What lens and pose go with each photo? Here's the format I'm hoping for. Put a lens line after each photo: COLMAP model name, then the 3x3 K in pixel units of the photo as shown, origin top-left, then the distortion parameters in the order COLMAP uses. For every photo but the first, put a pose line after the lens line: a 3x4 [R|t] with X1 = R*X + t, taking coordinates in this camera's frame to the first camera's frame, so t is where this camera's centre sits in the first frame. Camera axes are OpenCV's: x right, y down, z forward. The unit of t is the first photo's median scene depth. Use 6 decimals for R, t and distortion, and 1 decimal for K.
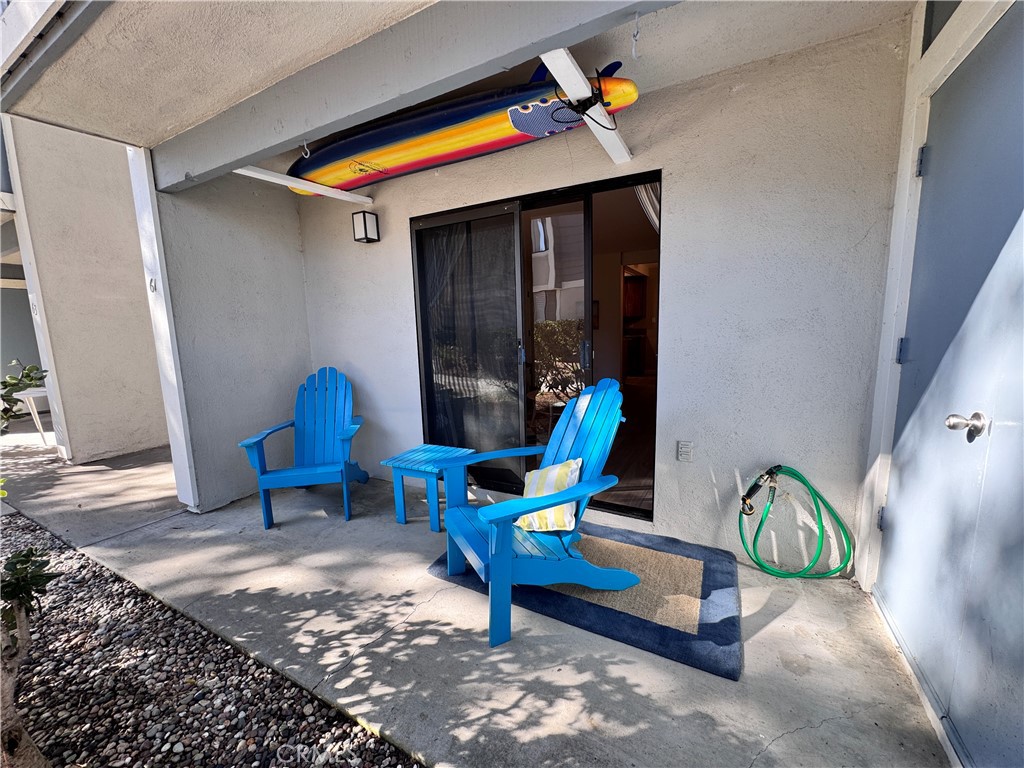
lens RADIAL K [[408.5, 0, 511.8], [0, 408.5, 383.8], [0, 0, 1]] dist [-0.000437, -0.000460]
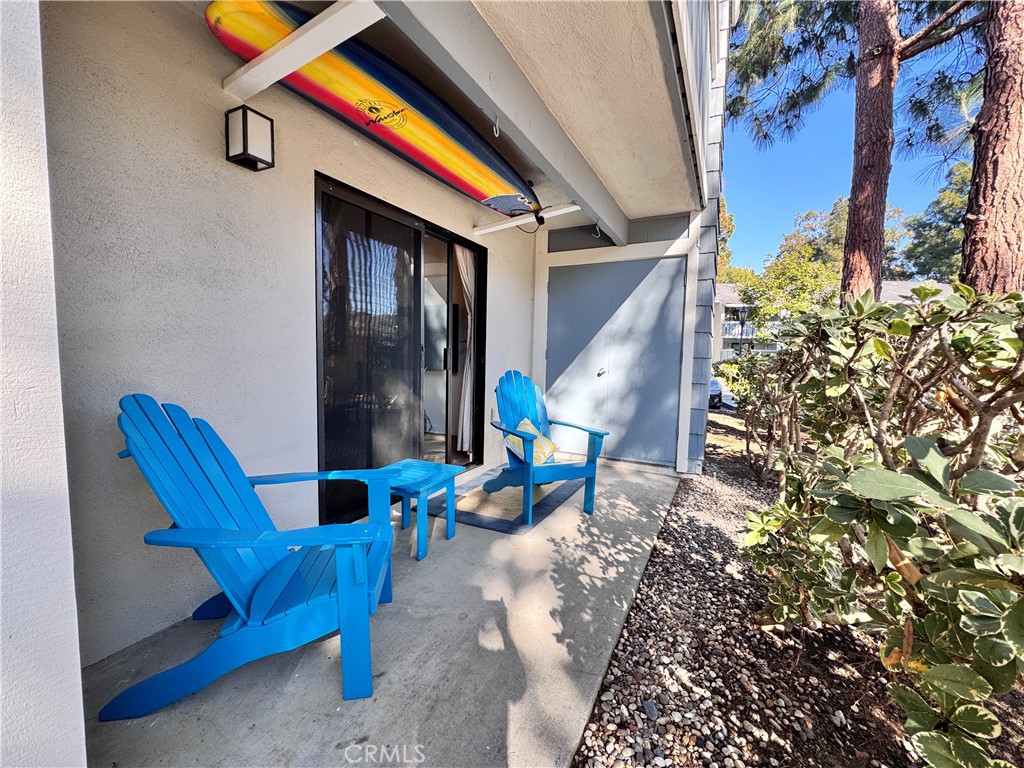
lens RADIAL K [[408.5, 0, 512.8], [0, 408.5, 385.3], [0, 0, 1]] dist [-0.000437, -0.000460]
pose [[-0.014732, -0.055503, 0.998350, -1.612881], [0.120352, 0.991101, 0.056875, -0.053960], [-0.992622, 0.120992, -0.007921, 1.157623]]
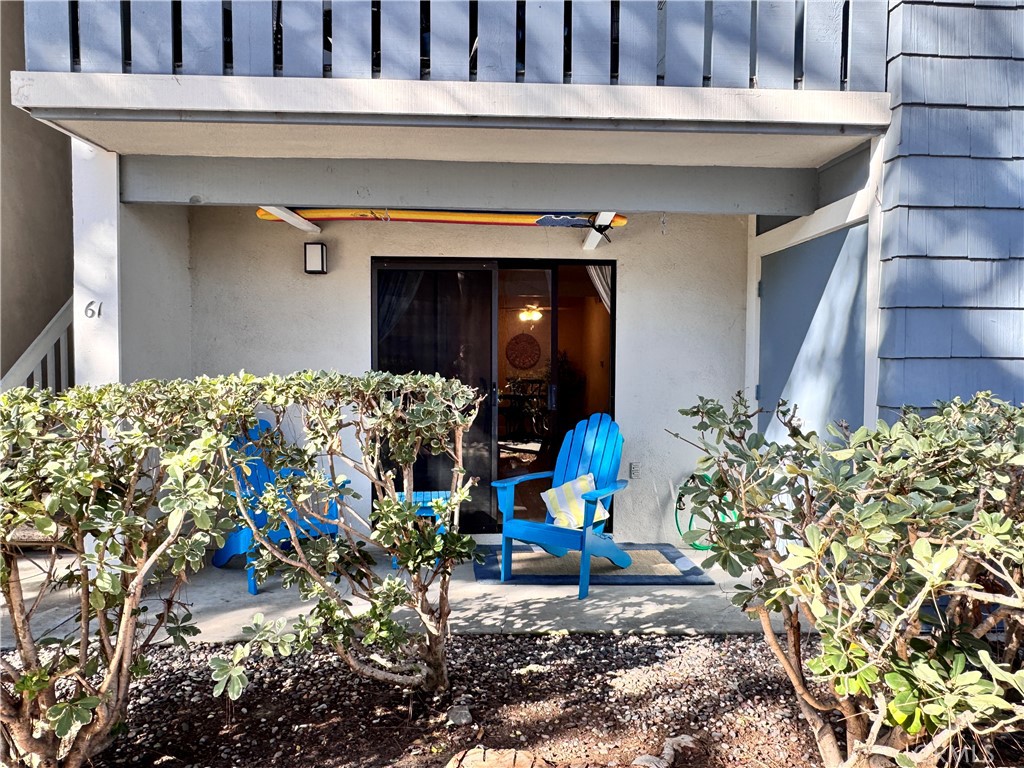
lens RADIAL K [[711.4, 0, 505.3], [0, 711.4, 386.5], [0, 0, 1]] dist [-0.003057, -0.000902]
pose [[0.851439, 0.011749, 0.524322, -1.400828], [0.046230, 0.994176, -0.097350, 0.127006], [-0.522412, 0.107127, 0.845937, -0.905141]]
